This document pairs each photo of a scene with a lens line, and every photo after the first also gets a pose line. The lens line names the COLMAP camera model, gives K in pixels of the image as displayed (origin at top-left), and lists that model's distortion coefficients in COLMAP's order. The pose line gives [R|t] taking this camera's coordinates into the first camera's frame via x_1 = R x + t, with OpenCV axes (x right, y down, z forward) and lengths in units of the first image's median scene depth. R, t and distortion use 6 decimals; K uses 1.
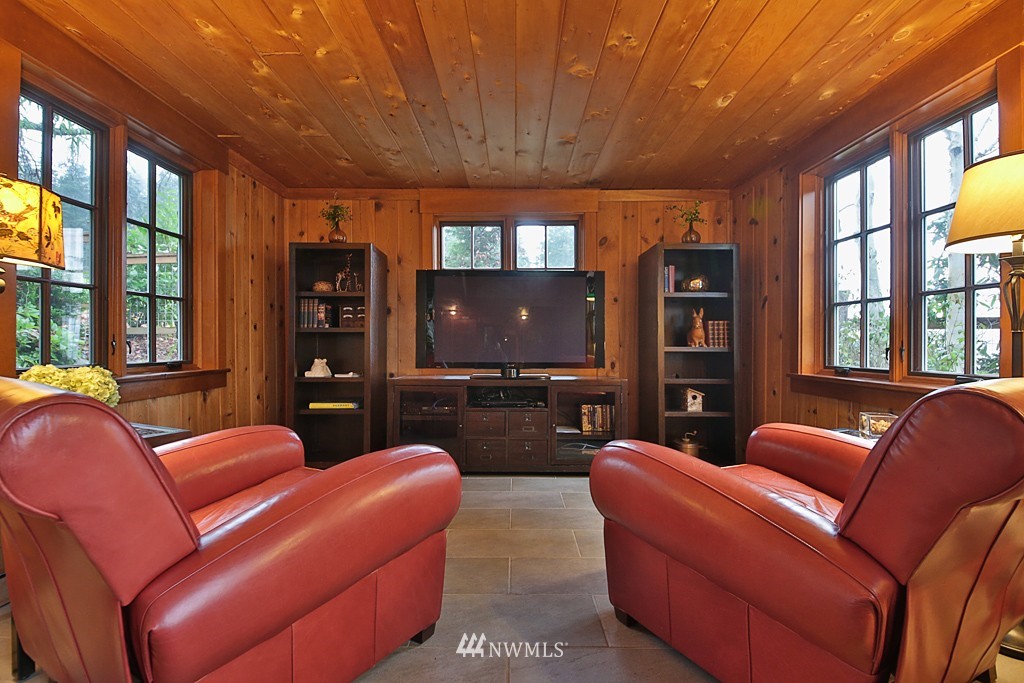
lens RADIAL K [[492.7, 0, 515.9], [0, 492.7, 339.5], [0, 0, 1]] dist [-0.004254, -0.008458]
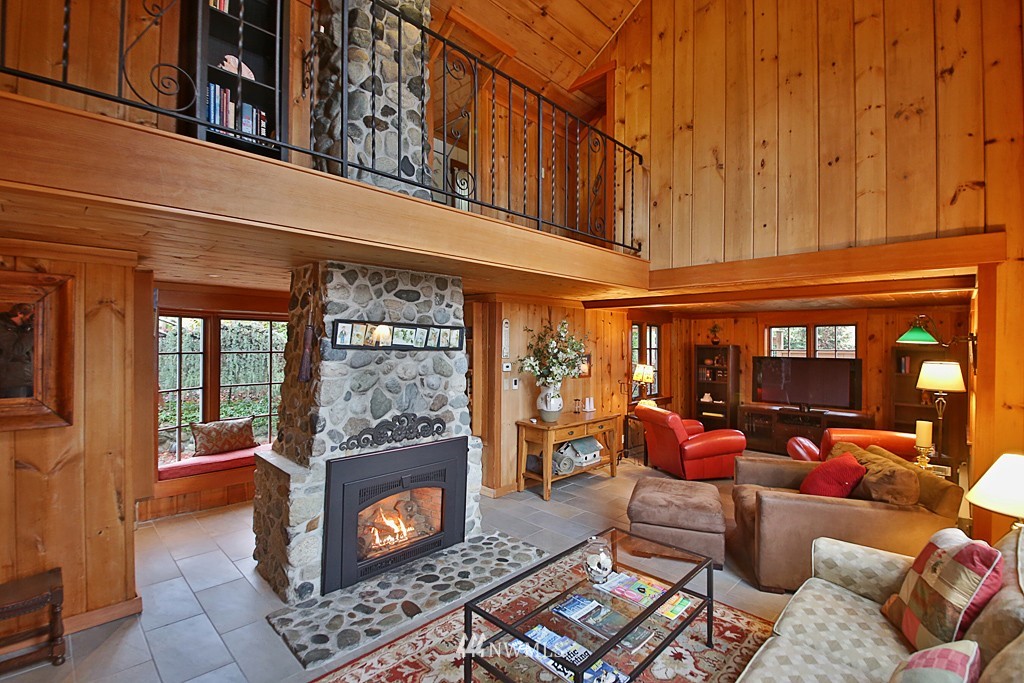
lens RADIAL K [[470.0, 0, 520.0], [0, 470.0, 343.3], [0, 0, 1]] dist [0.039295, -0.005235]
pose [[0.735579, 0.000004, -0.677439, 0.453318], [-0.008226, 0.999926, -0.008927, -0.167700], [0.677389, 0.012139, 0.735525, -1.215833]]
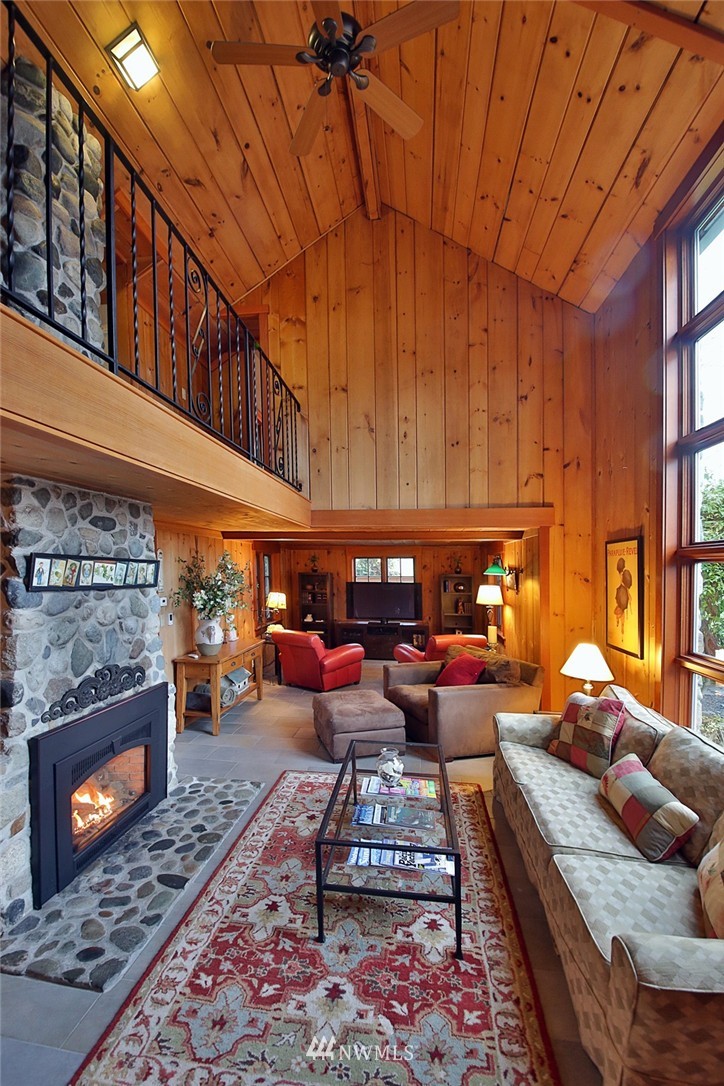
lens RADIAL K [[454.7, 0, 343.2], [0, 454.7, 578.4], [0, 0, 1]] dist [0.002926, -0.003057]
pose [[0.989993, 0.001580, -0.141110, 0.124858], [0.000553, 0.999886, 0.015073, -0.191861], [0.141118, -0.015000, 0.989879, -1.380790]]
